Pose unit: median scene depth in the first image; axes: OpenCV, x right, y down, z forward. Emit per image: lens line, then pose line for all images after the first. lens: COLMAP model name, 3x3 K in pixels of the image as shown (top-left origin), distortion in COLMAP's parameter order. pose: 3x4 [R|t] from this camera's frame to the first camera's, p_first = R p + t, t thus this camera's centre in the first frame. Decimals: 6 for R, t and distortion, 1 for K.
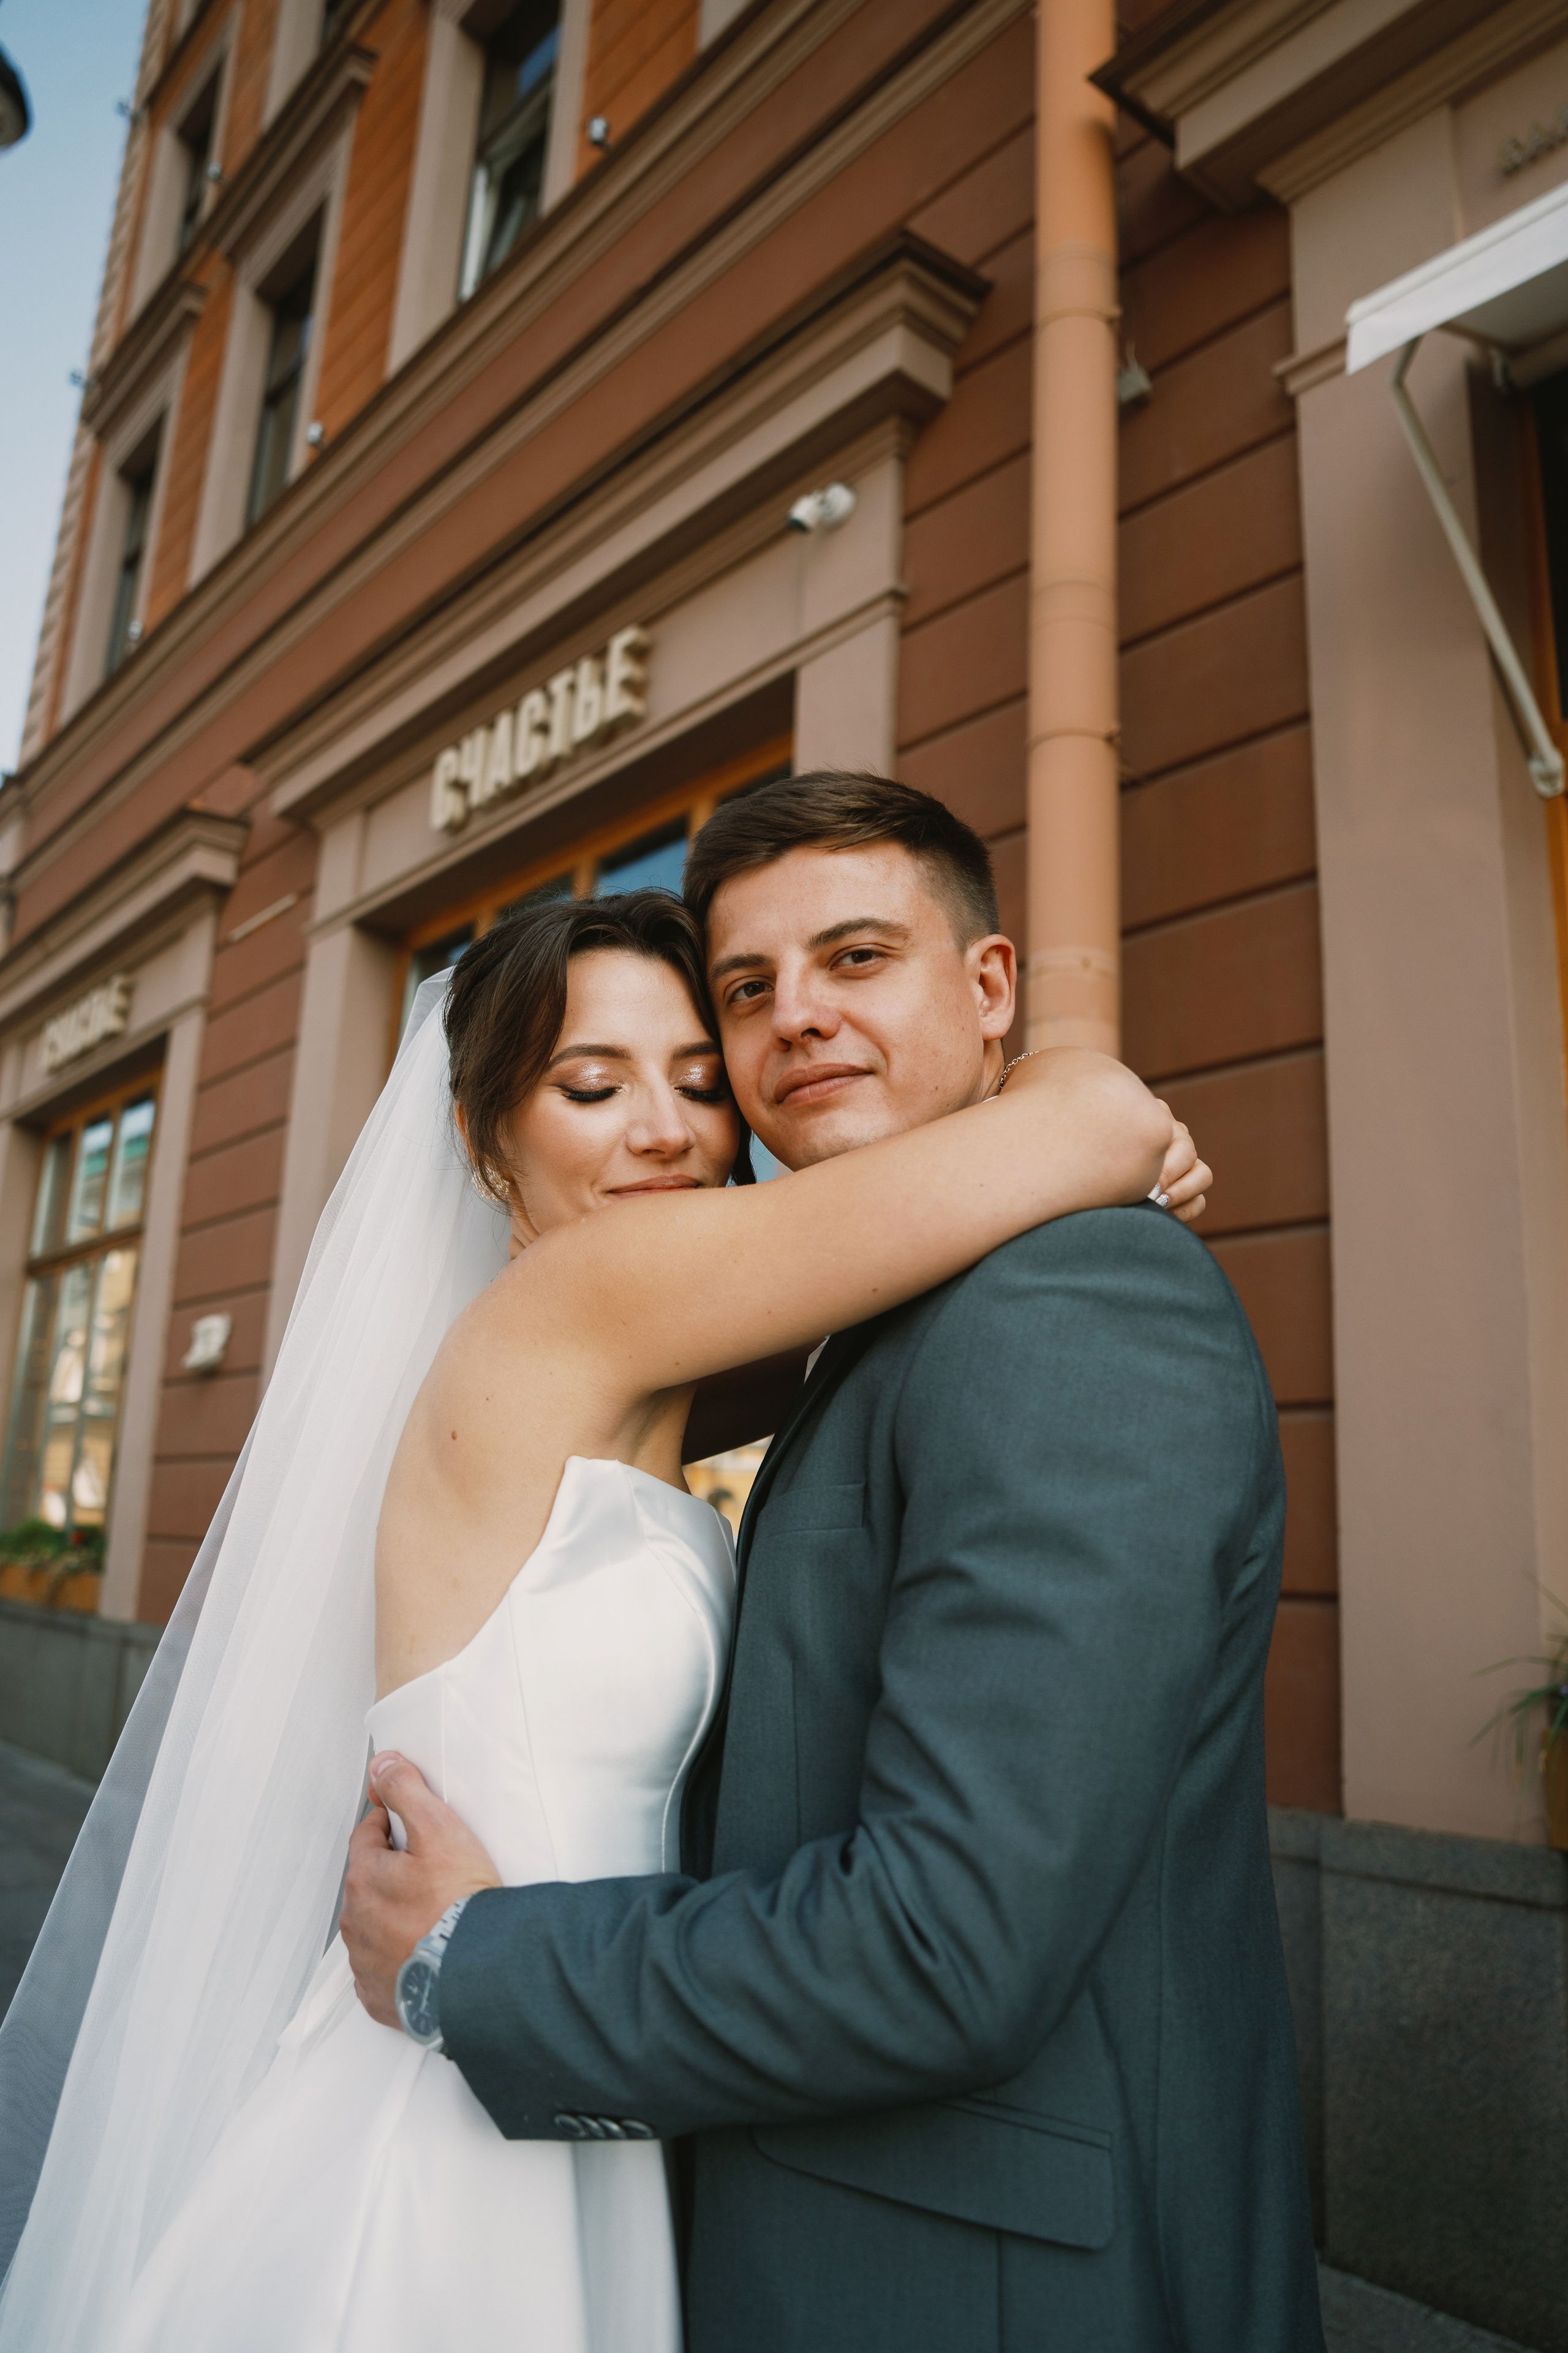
lens RADIAL K [[1662.2, 0, 784.0], [0, 1662.2, 1176.5], [0, 0, 1]] dist [-0.108030, 0.080145]
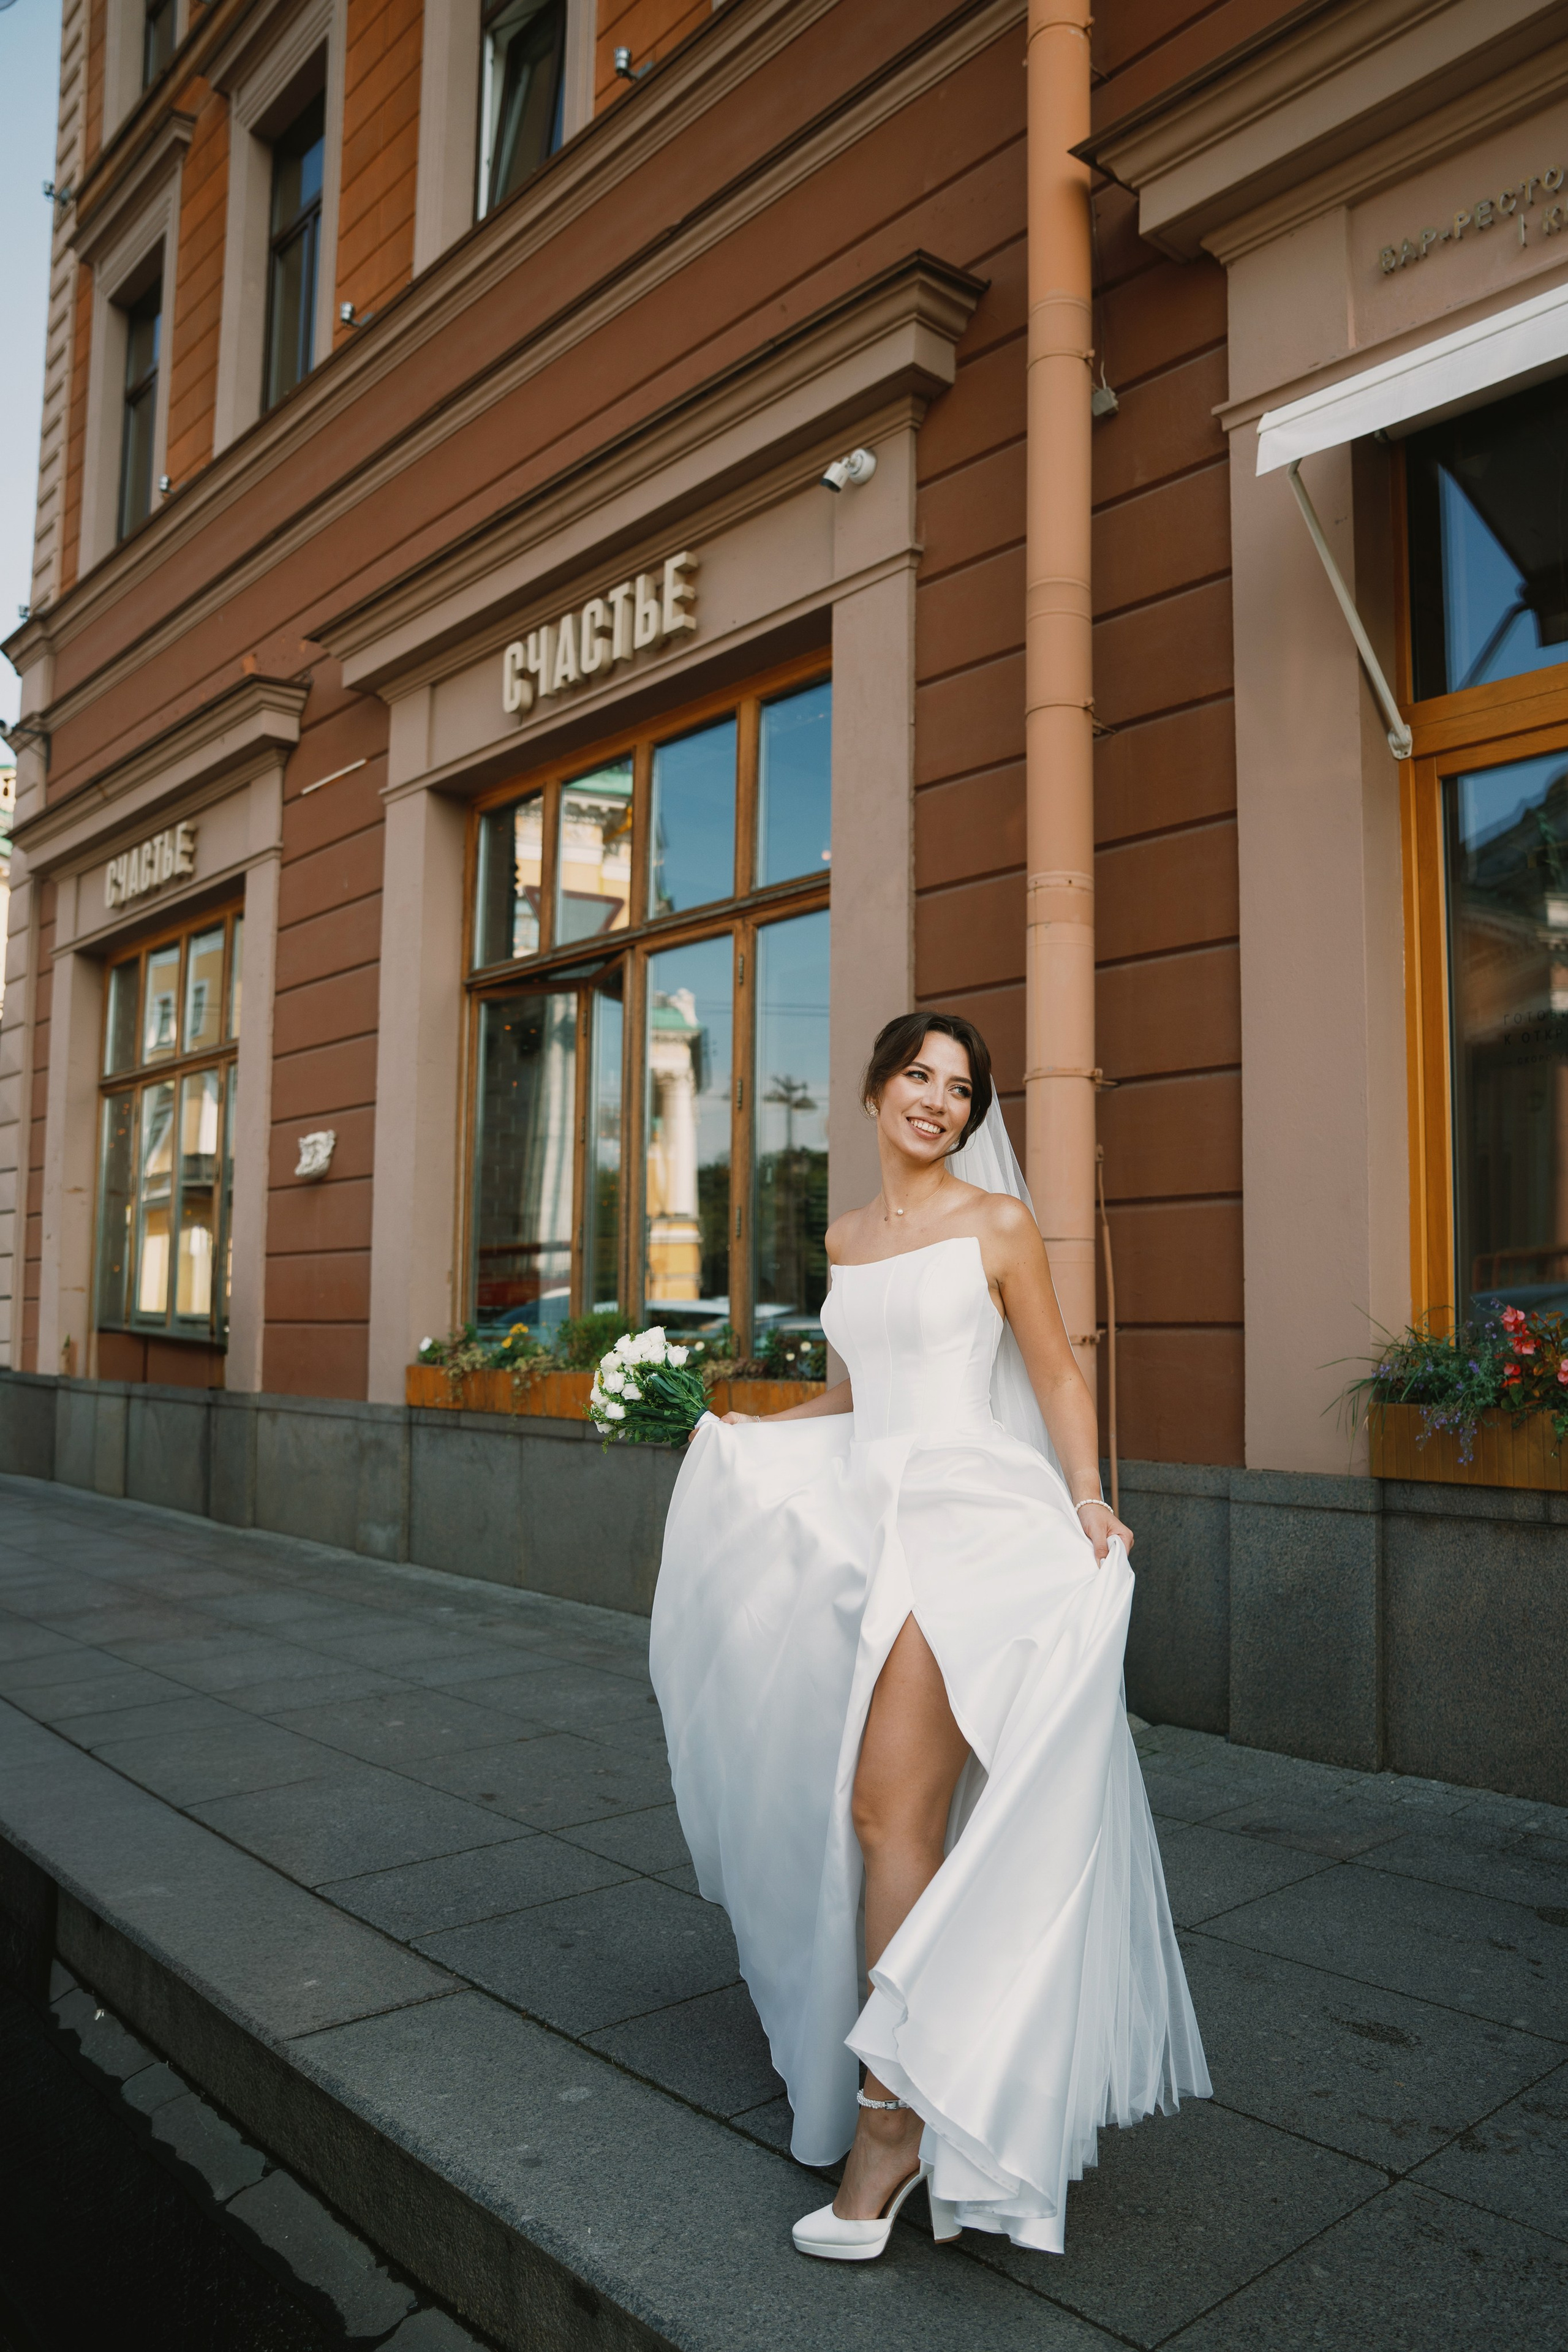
lens RADIAL K [[1714.3, 0, 795.5], [0, 1714.3, 1187.8], [0, 0, 1]] dist [-0.103265, 0.085603]
pose [[0.999183, -0.029818, 0.027289, -0.057822], [0.025553, 0.989085, 0.145116, -0.054928], [-0.031318, -0.144300, 0.989038, -0.273191]]
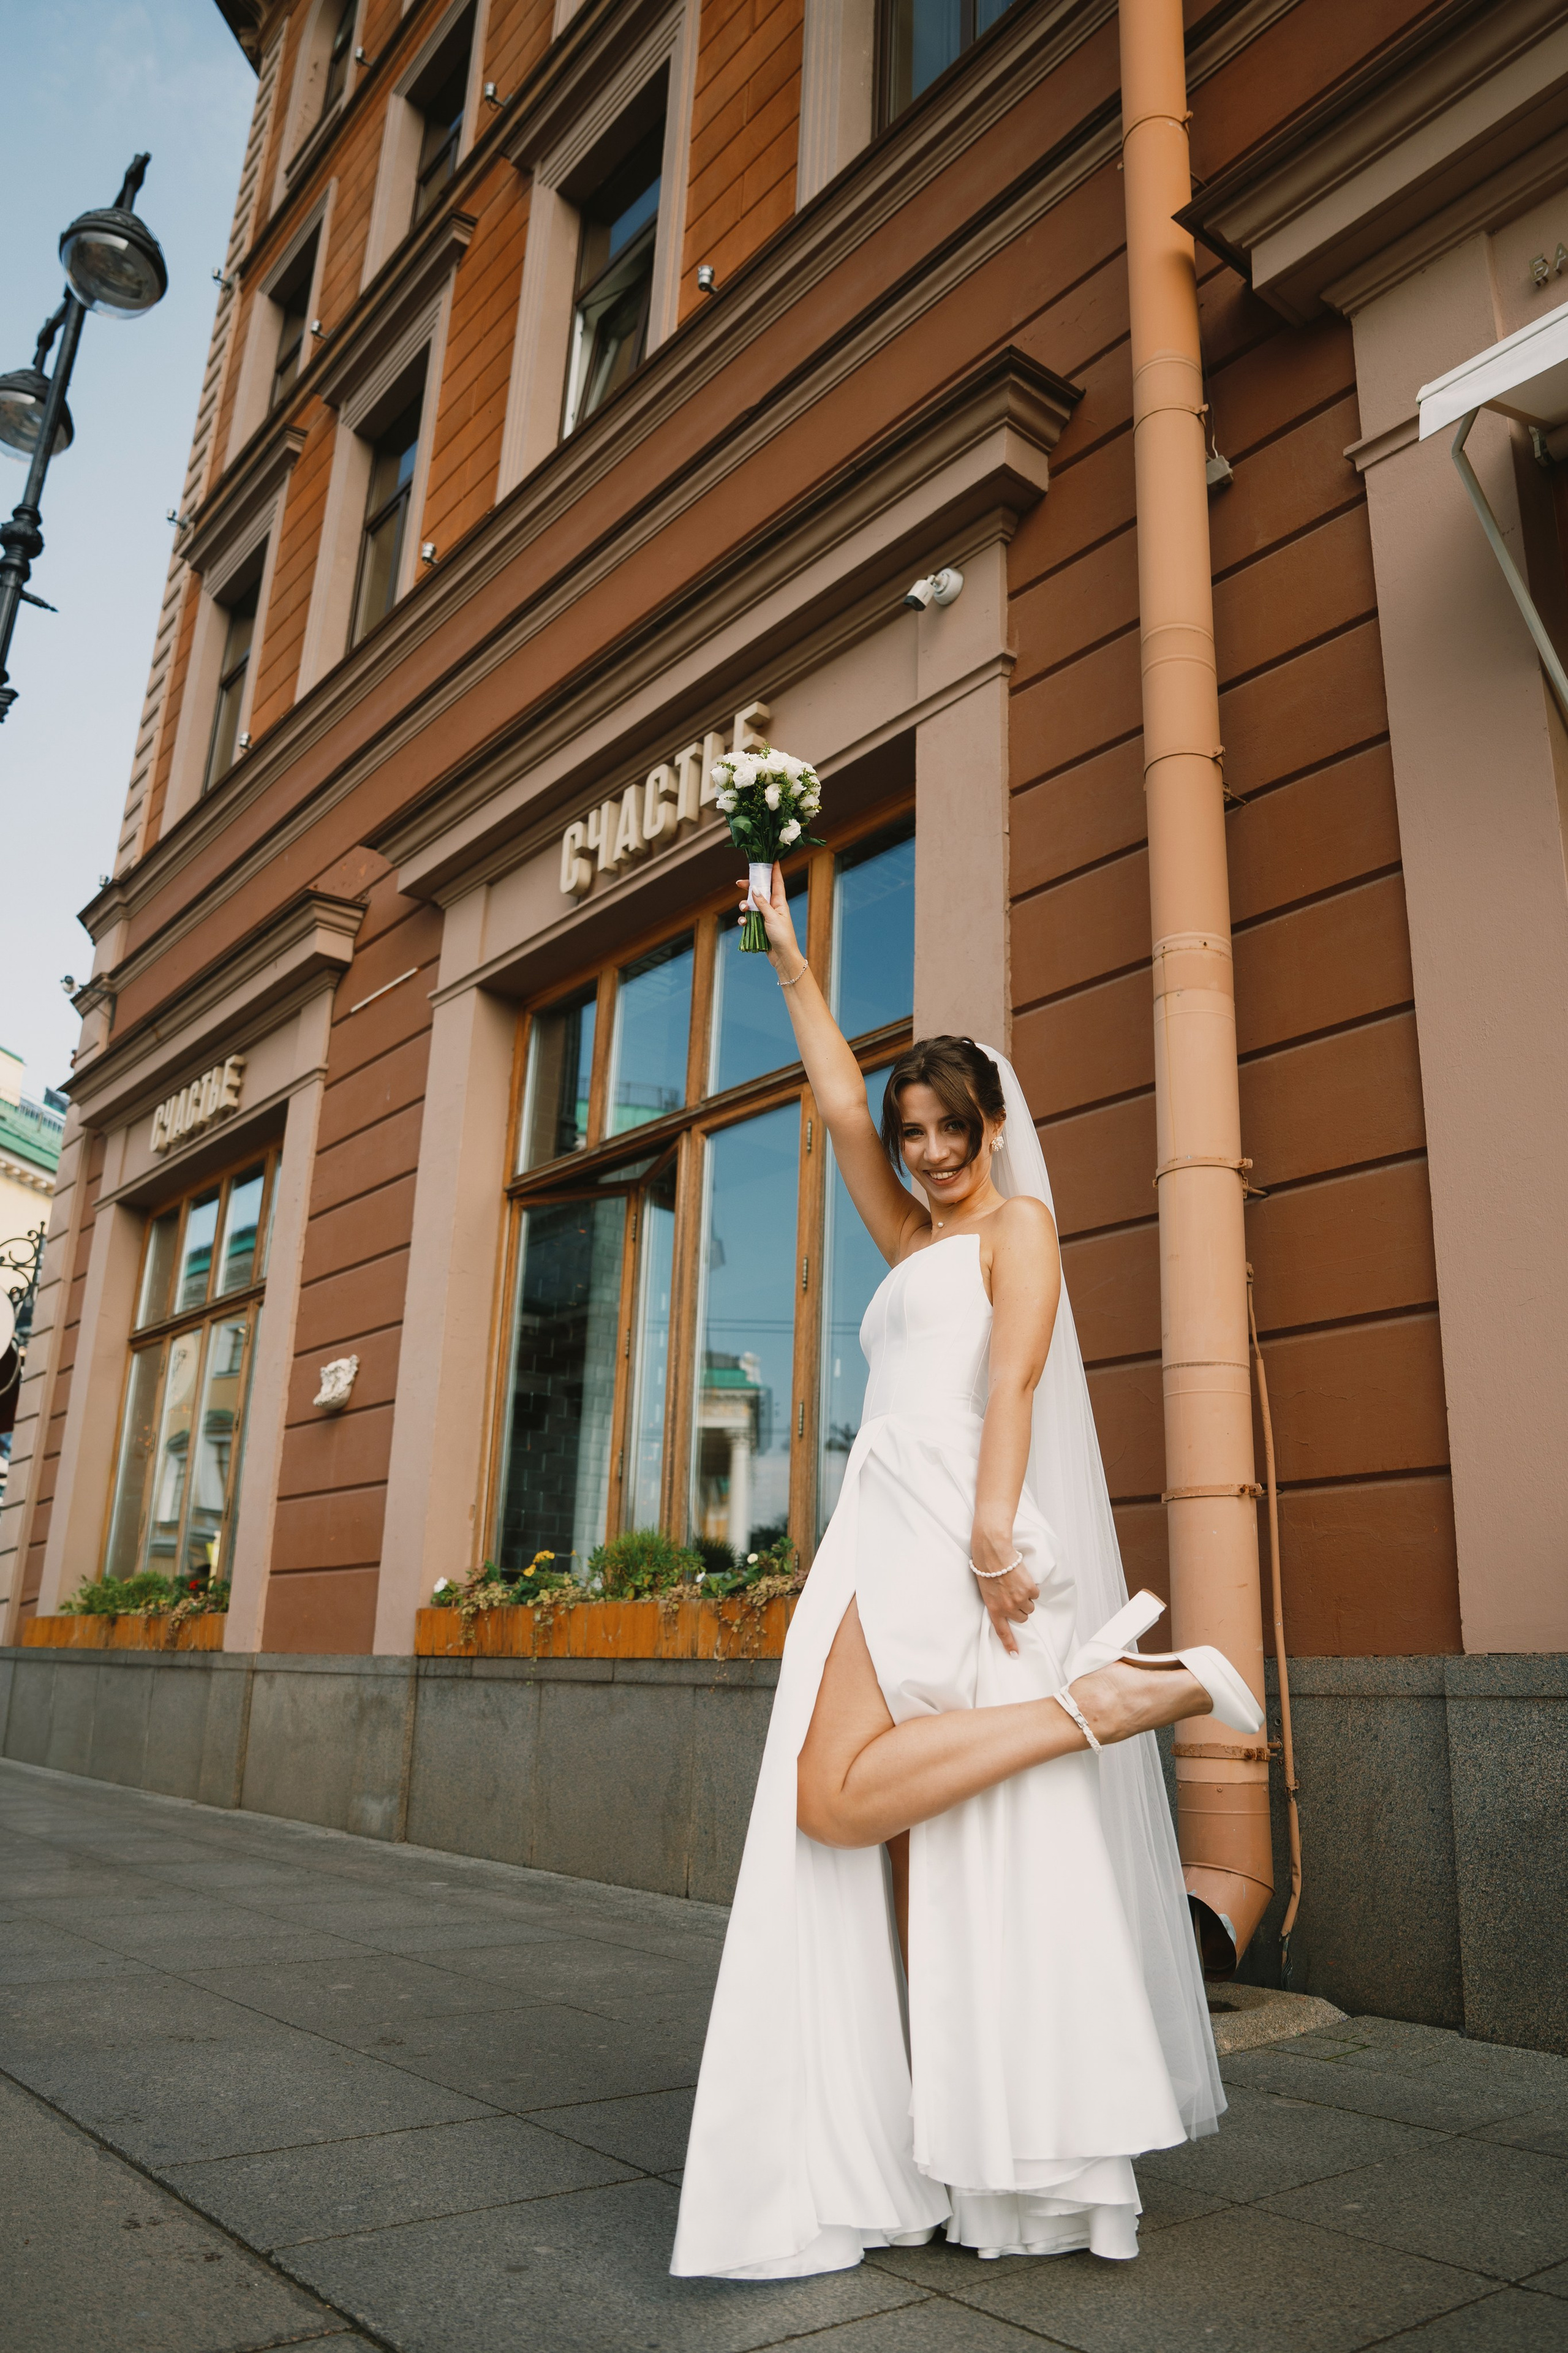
lens RADIAL K [[1673.5, 0, 776.5], [0, 1673.5, 1206.0], [0, 0, 1]] dist [-0.109968, 0.081659]
pose [[0.999833, -0.011276, -0.014377, -0.064746], [0.010308, 0.997787, -0.065694, 0.079681], [0.015086, 0.065535, 0.997736, -0.098635]]
